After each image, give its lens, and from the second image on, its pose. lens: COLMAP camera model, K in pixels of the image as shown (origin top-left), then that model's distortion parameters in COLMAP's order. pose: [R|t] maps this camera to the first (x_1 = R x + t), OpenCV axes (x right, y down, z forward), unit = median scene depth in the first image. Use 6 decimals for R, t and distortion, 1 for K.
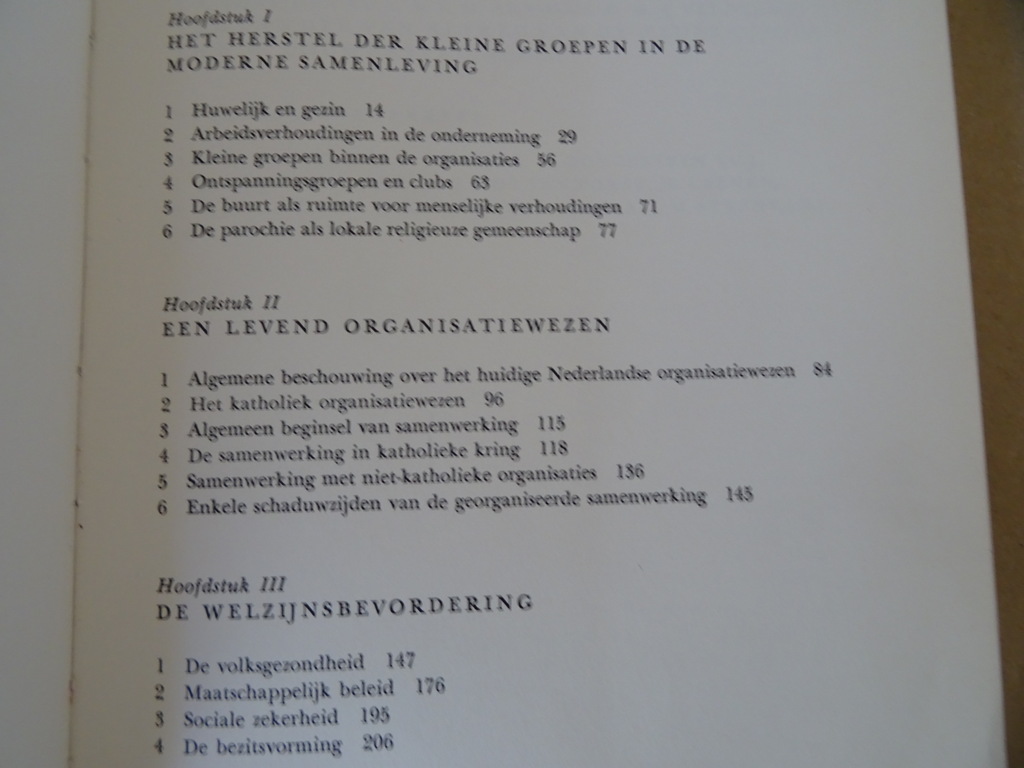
lens RADIAL K [[729.9, 0, 514.1], [0, 729.9, 386.5], [0, 0, 1]] dist [0.013949, -0.033787]
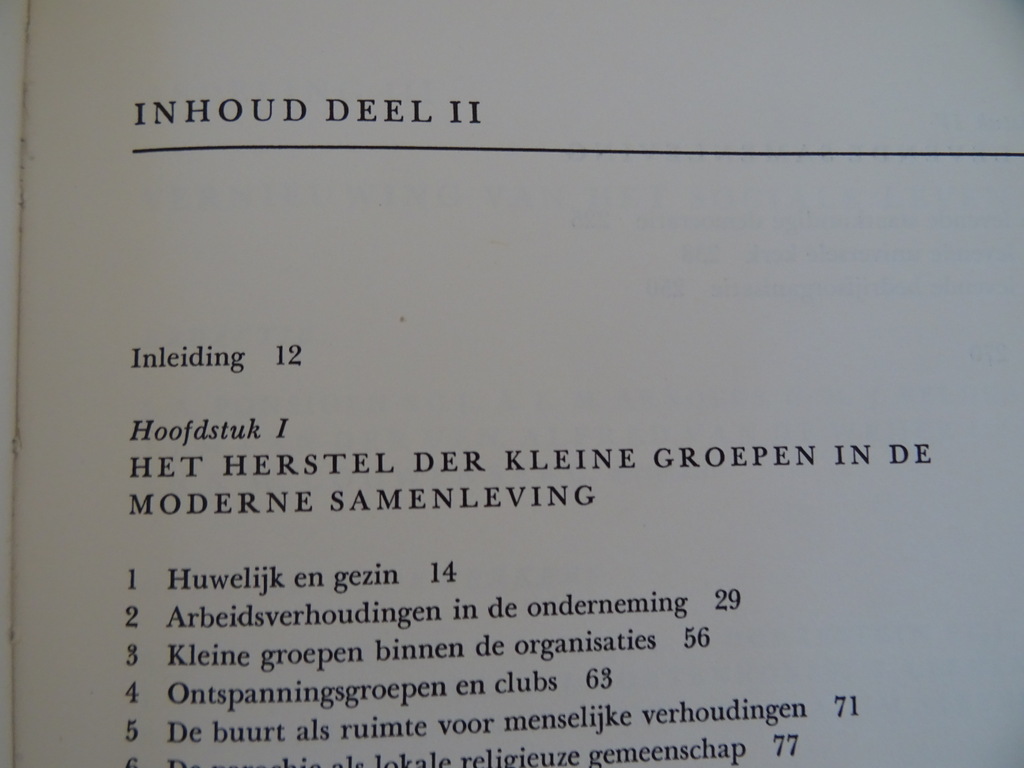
lens RADIAL K [[729.9, 0, 514.2], [0, 729.9, 391.4], [0, 0, 1]] dist [0.013949, -0.033787]
pose [[0.999833, 0.016760, -0.007270, -0.124020], [-0.016493, 0.999235, 0.035464, -0.566800], [0.007858, -0.035338, 0.999345, 0.344195]]
